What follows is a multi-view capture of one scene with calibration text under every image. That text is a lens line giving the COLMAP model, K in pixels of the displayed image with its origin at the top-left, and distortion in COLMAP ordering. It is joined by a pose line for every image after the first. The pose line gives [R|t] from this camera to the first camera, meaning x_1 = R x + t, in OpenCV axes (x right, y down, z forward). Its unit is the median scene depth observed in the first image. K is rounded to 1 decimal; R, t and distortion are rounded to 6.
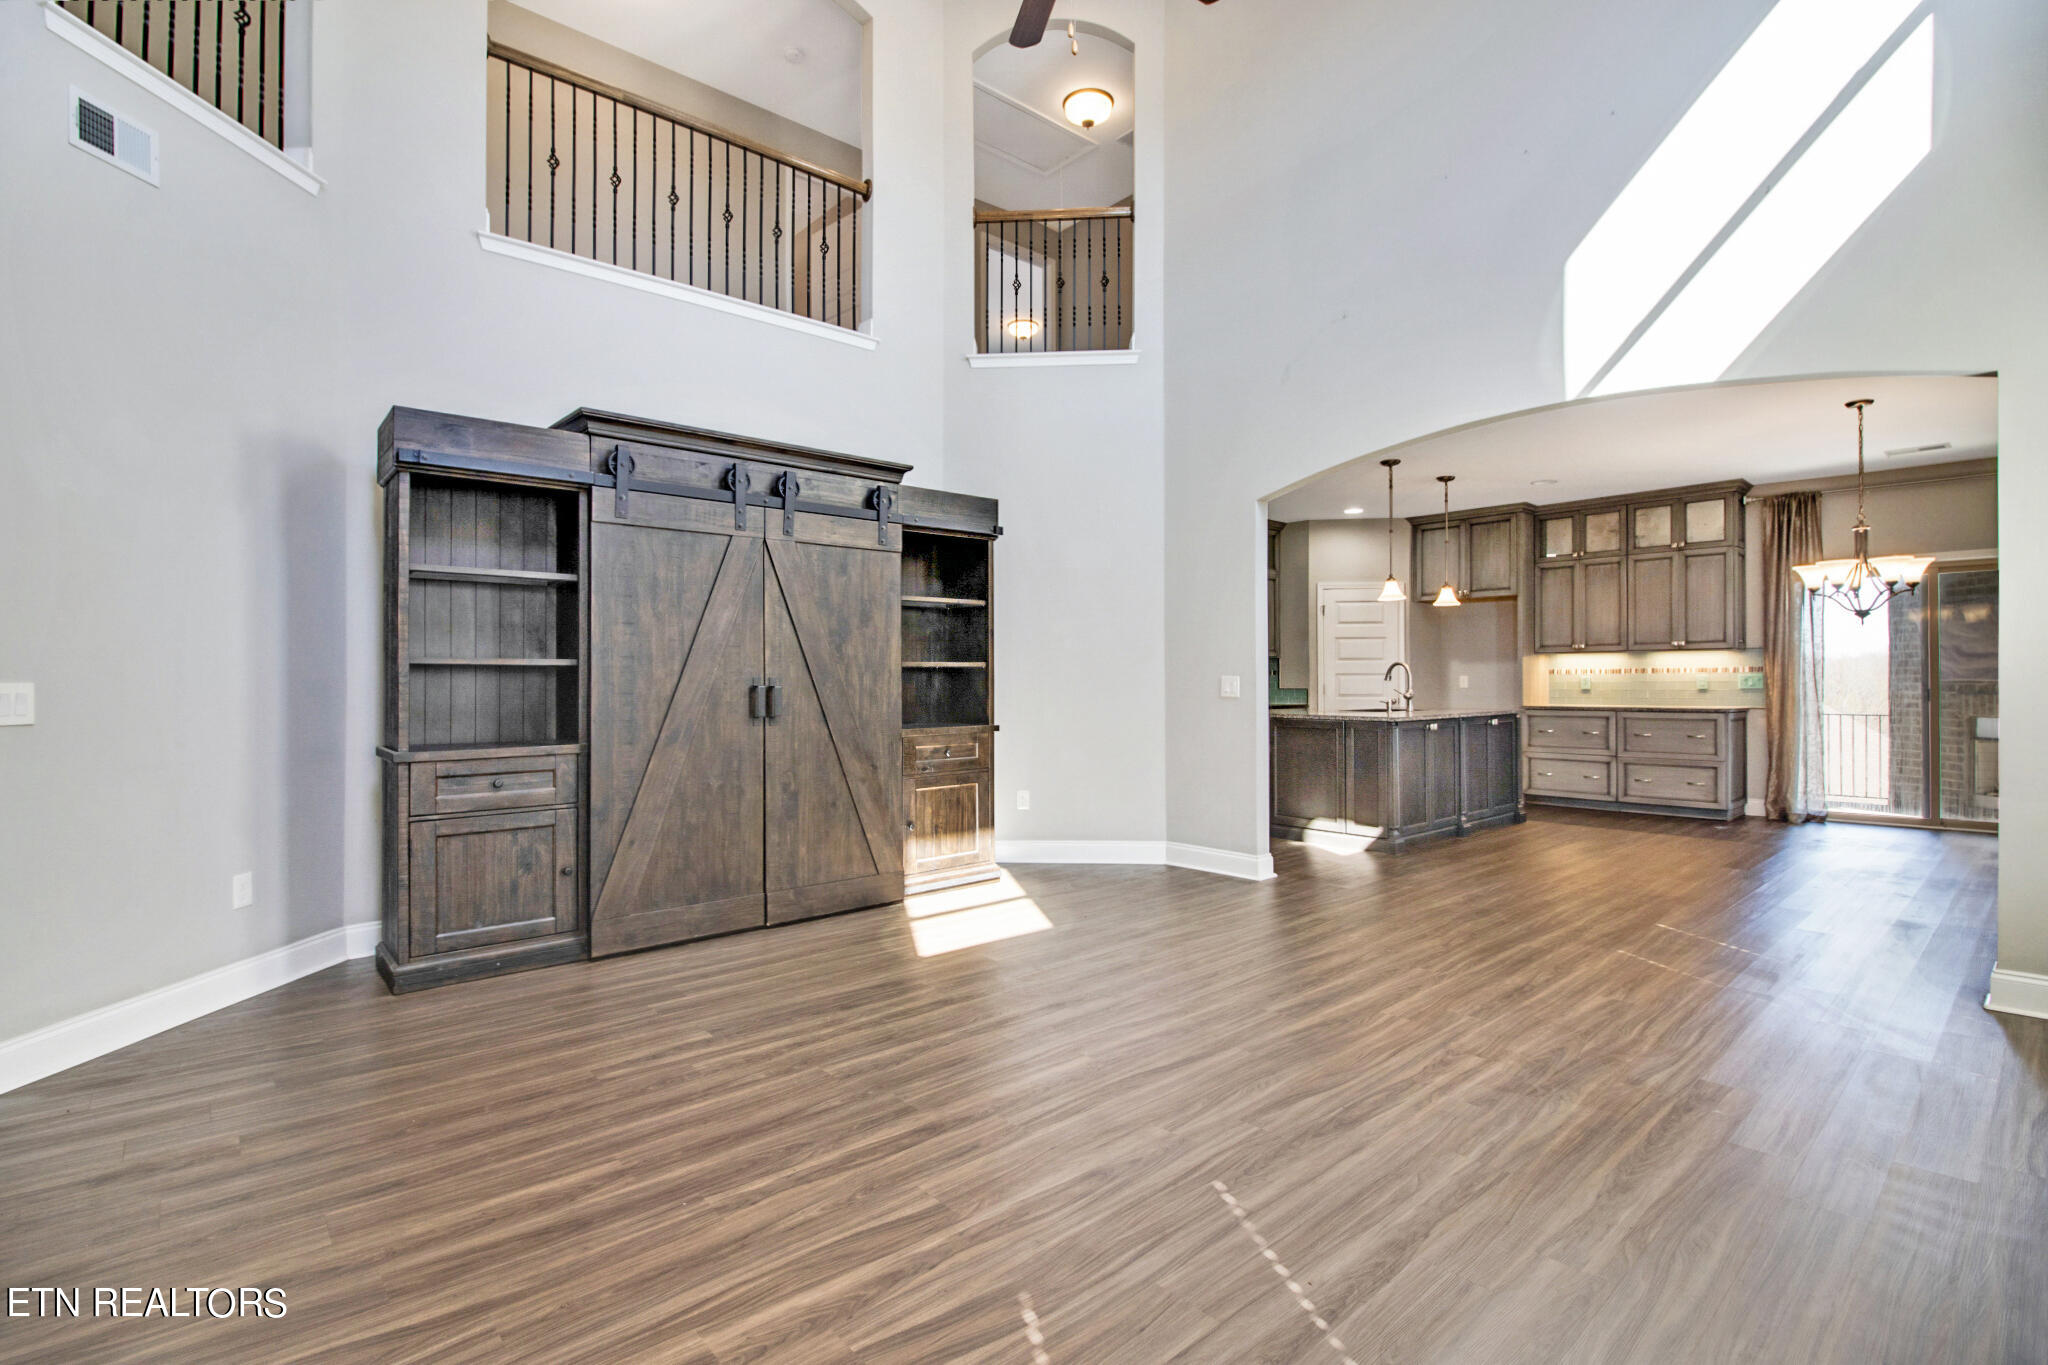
lens RADIAL K [[955.2, 0, 1008.4], [0, 955.2, 675.8], [0, 0, 1]] dist [-0.011472, -0.000493]
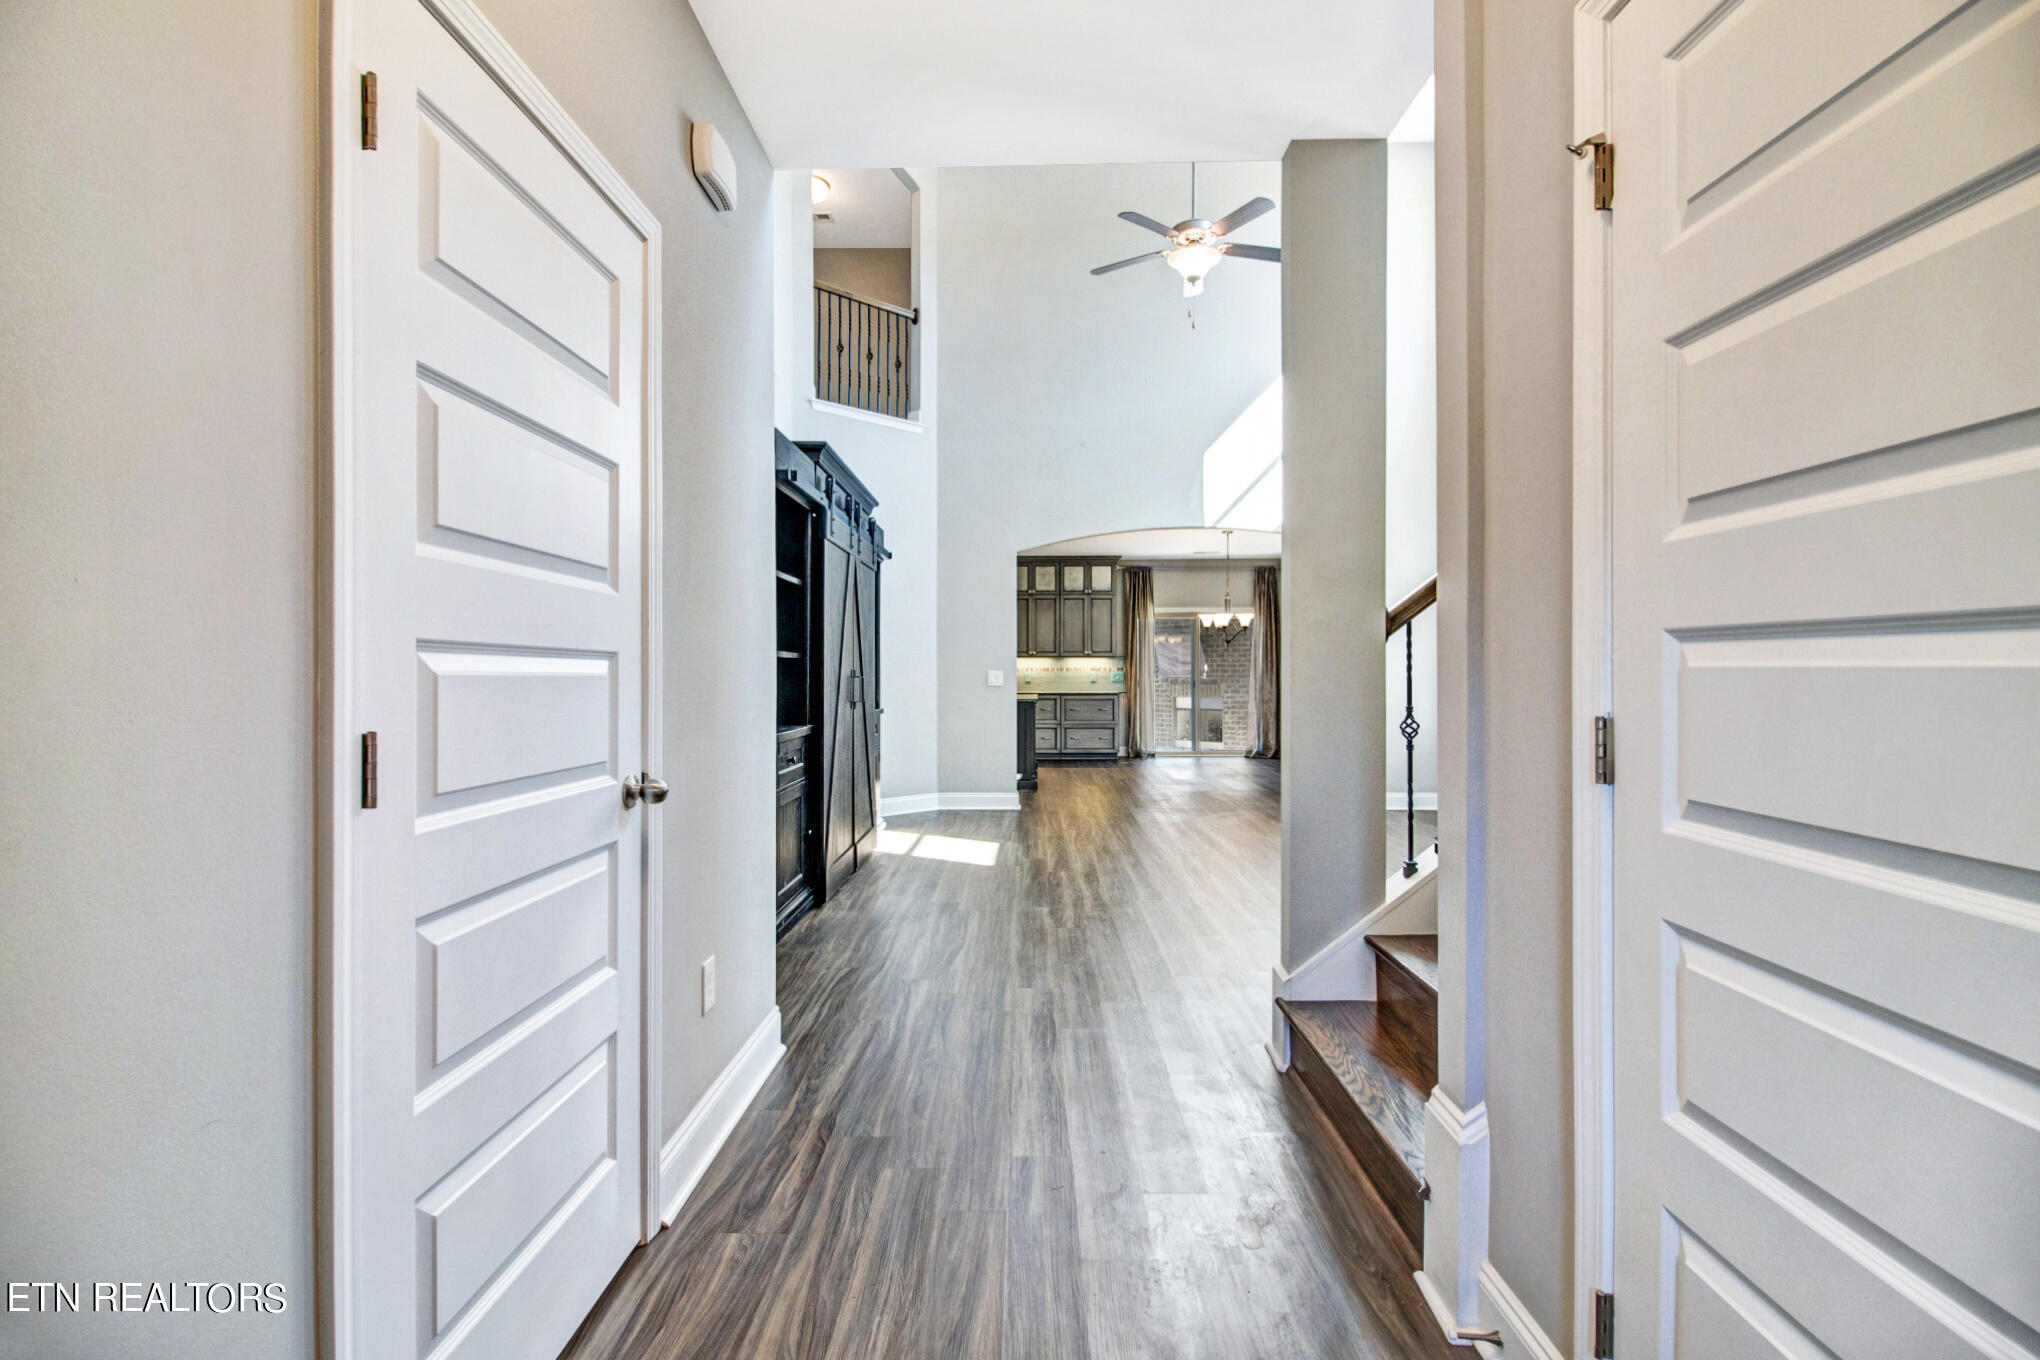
lens RADIAL K [[951.5, 0, 1007.8], [0, 951.5, 676.5], [0, 0, 1]] dist [-0.011472, -0.000493]
pose [[0.670182, 0.003328, 0.742189, -1.027408], [-0.009064, 0.999952, 0.003700, 0.004365], [-0.742141, -0.009207, 0.670180, 0.038381]]
